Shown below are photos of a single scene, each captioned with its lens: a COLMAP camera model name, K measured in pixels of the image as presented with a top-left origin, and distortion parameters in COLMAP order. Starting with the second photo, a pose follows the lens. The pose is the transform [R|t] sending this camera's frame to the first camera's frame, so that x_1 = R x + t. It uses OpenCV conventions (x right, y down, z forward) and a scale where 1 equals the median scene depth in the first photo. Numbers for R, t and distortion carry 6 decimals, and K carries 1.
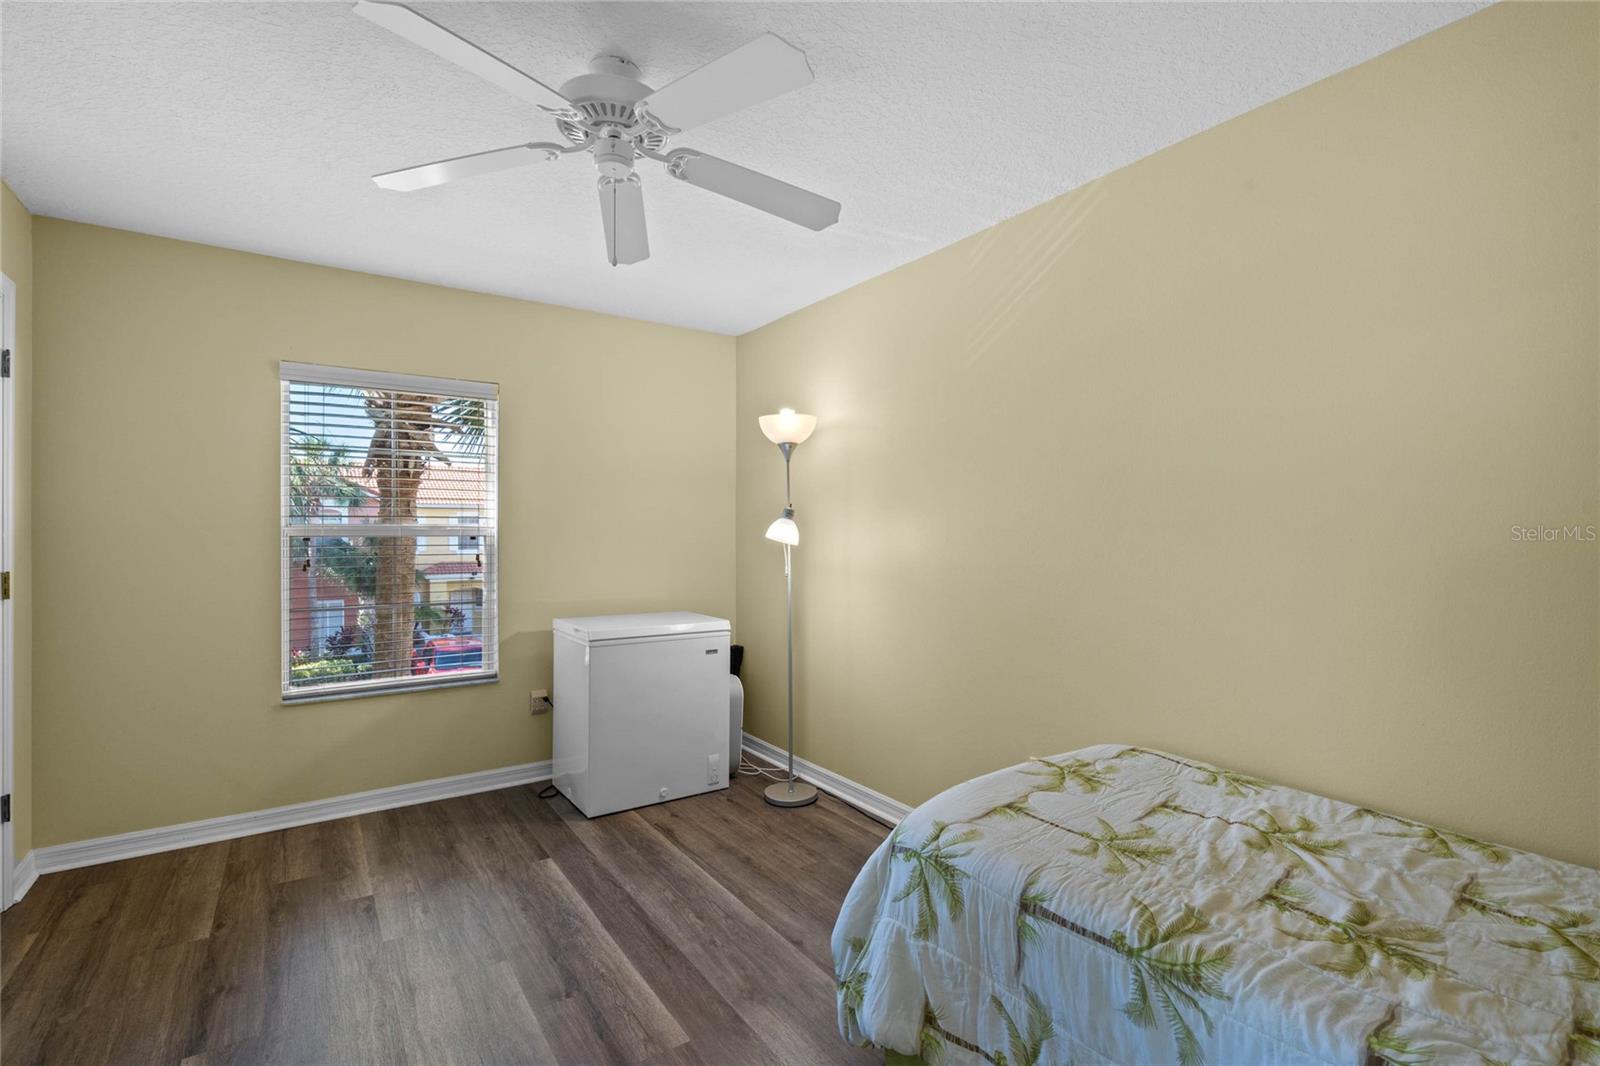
lens RADIAL K [[732.4, 0, 798.6], [0, 732.4, 539.5], [0, 0, 1]] dist [0.001133, -0.000575]
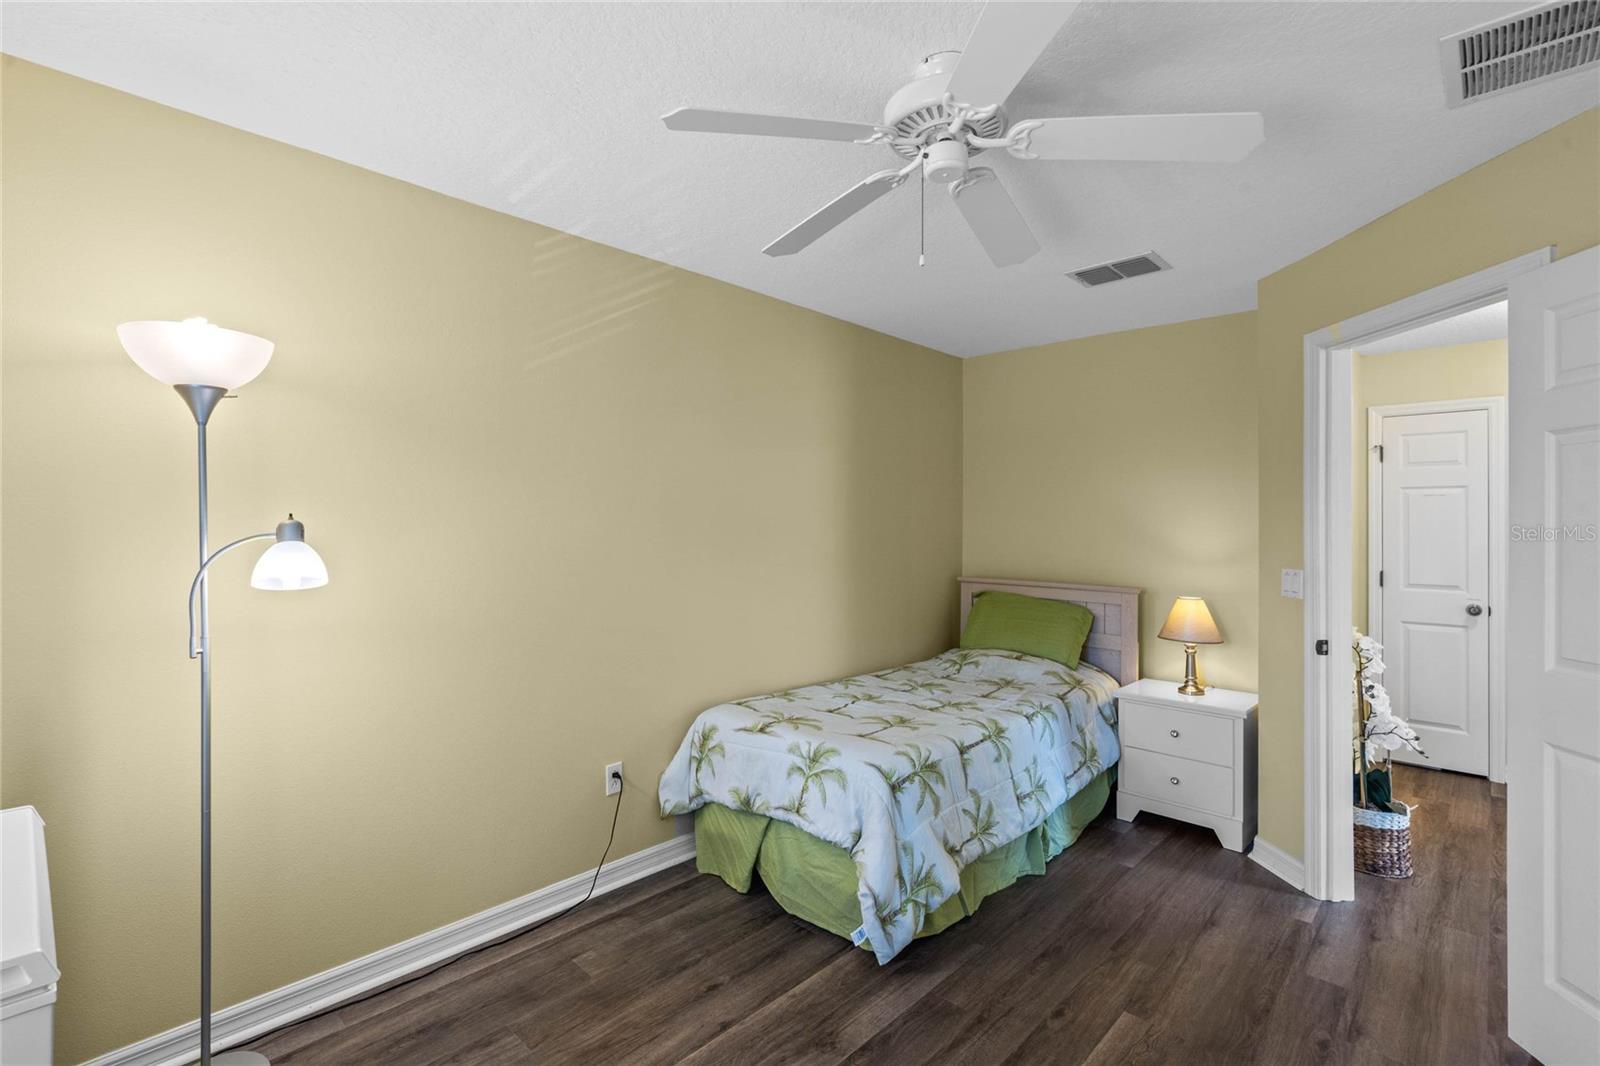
lens RADIAL K [[732.4, 0, 798.6], [0, 732.4, 539.5], [0, 0, 1]] dist [0.001133, -0.000575]
pose [[-0.203961, -0.017877, 0.978816, -1.228045], [0.008472, 0.999764, 0.020025, -0.074499], [-0.978942, 0.012377, -0.203762, 1.524034]]
